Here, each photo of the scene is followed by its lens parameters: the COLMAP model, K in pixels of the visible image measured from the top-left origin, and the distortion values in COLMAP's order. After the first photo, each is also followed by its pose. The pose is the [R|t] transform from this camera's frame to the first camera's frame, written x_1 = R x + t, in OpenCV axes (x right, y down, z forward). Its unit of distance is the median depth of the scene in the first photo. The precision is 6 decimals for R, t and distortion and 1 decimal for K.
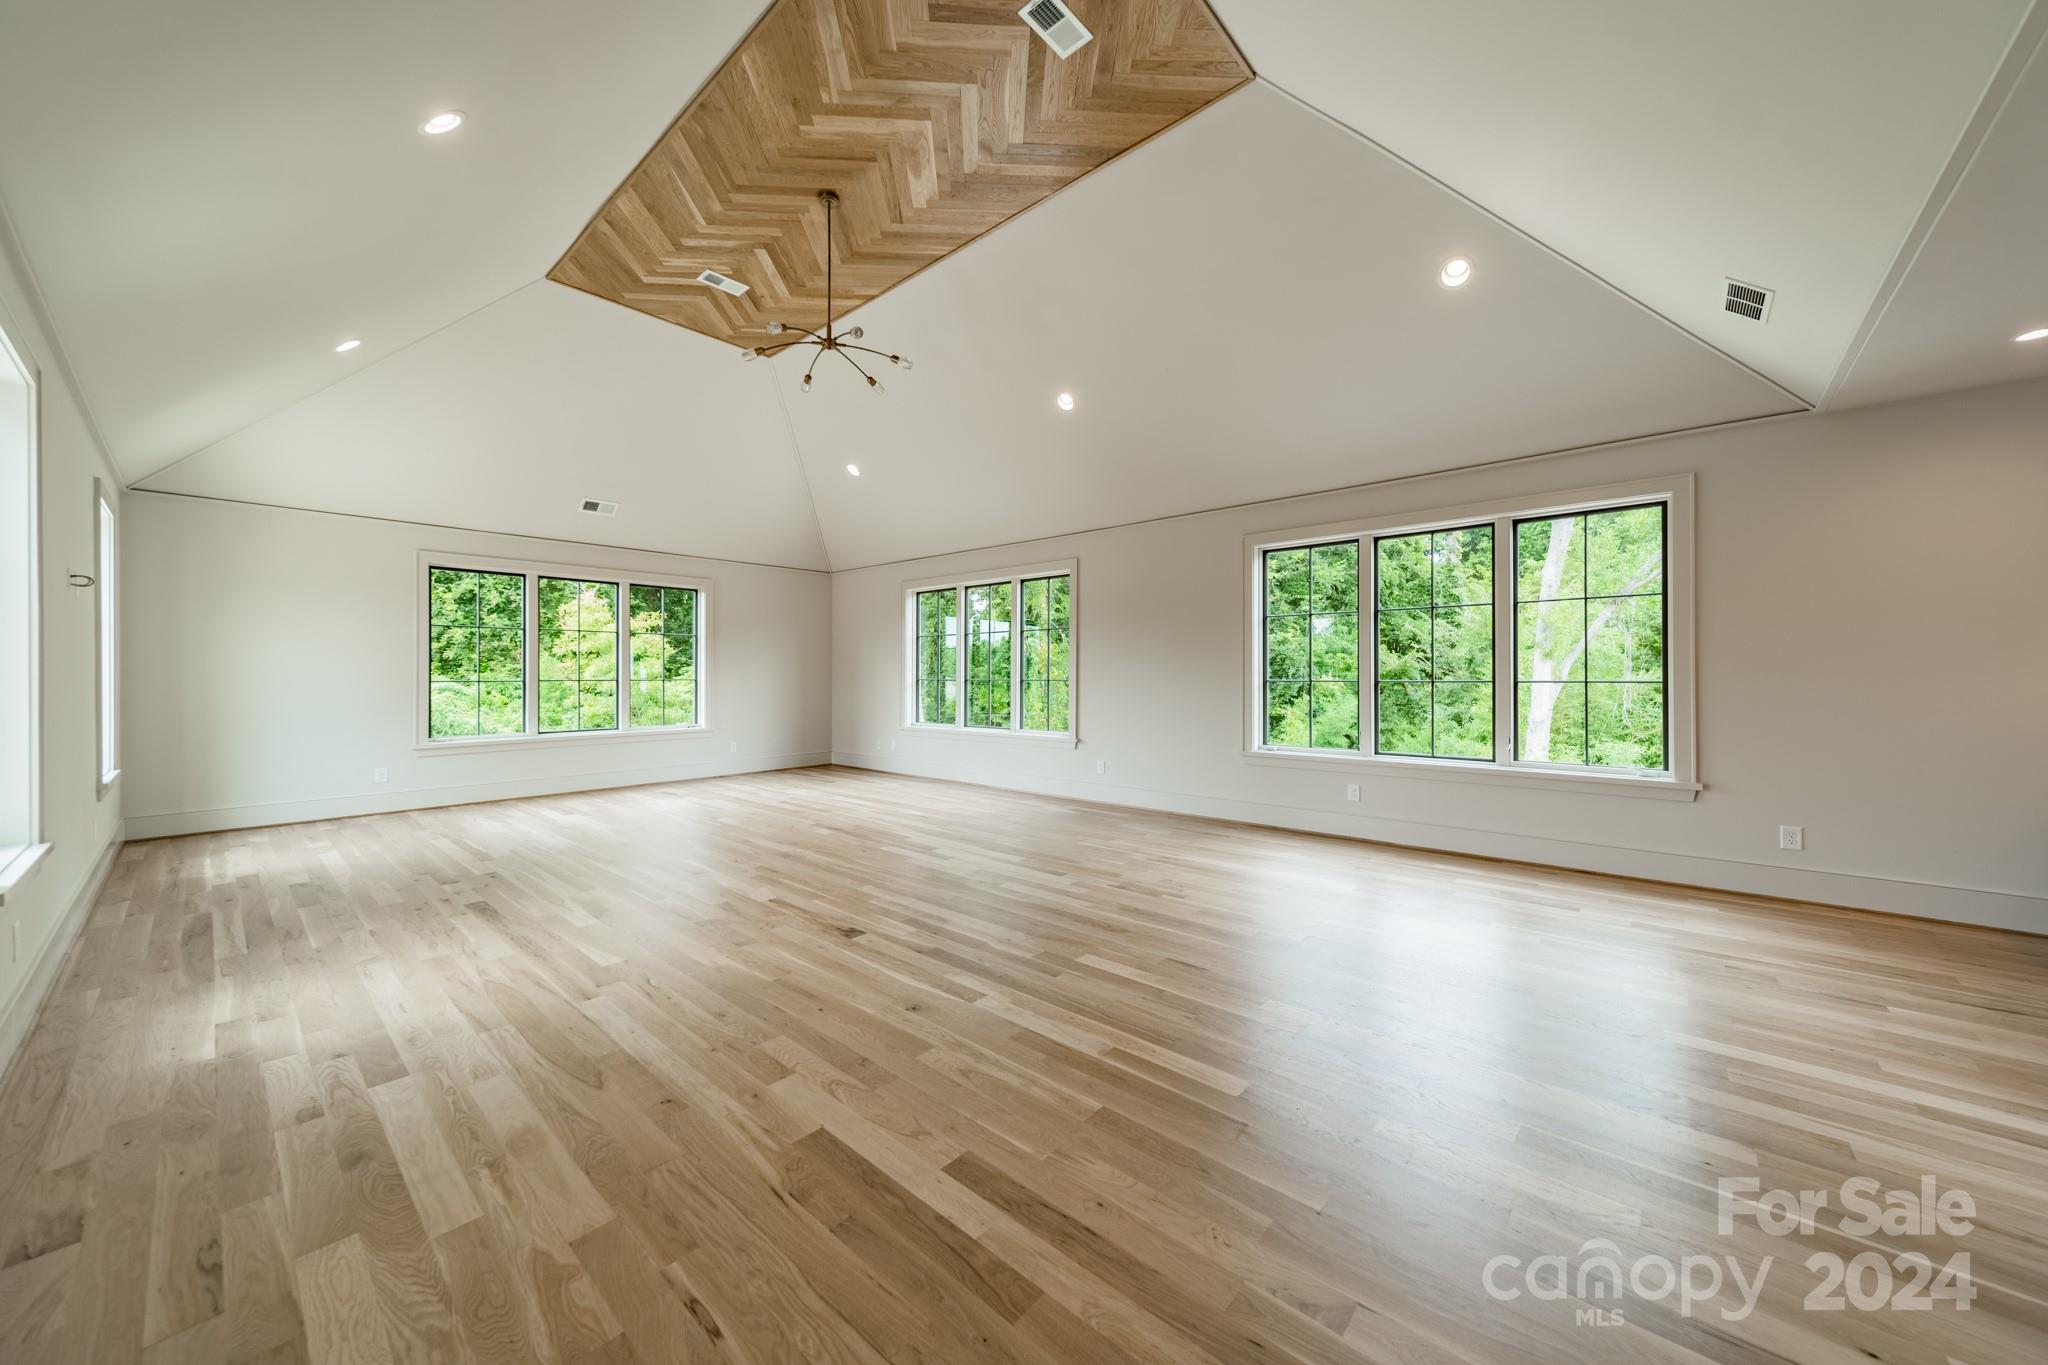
lens RADIAL K [[726.3, 0, 1032.8], [0, 726.3, 678.7], [0, 0, 1]] dist [0.006536, 0.000522]
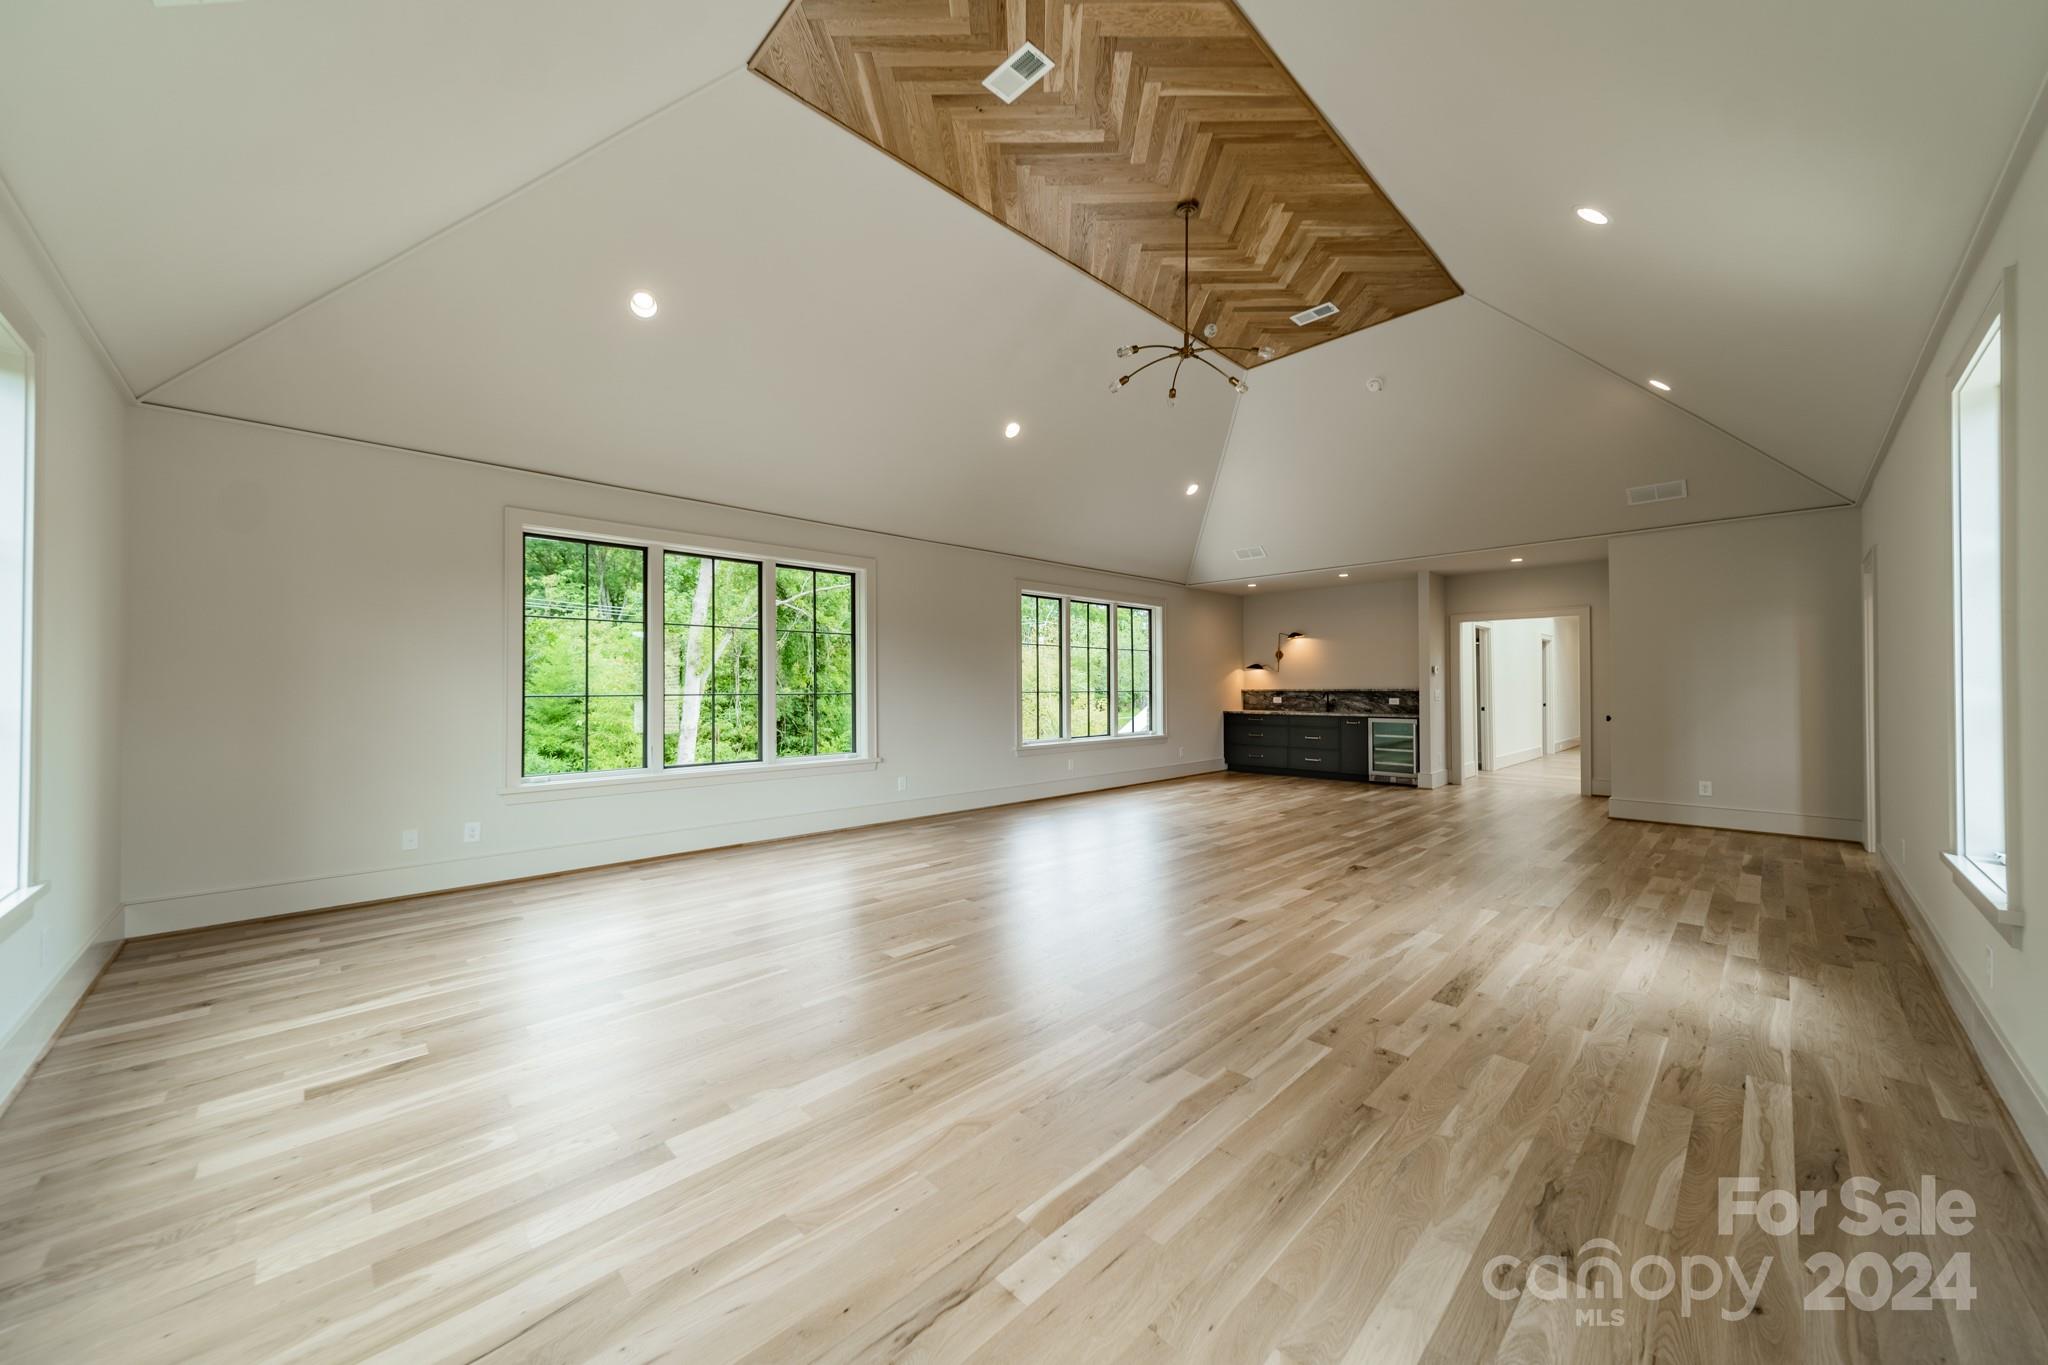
lens RADIAL K [[726.3, 0, 1033.5], [0, 726.3, 681.9], [0, 0, 1]] dist [0.006536, 0.000522]
pose [[0.070073, 0.011204, 0.997479, -1.712292], [0.006098, 0.999913, -0.011659, -0.001045], [-0.997523, 0.006900, 0.069999, 1.529894]]
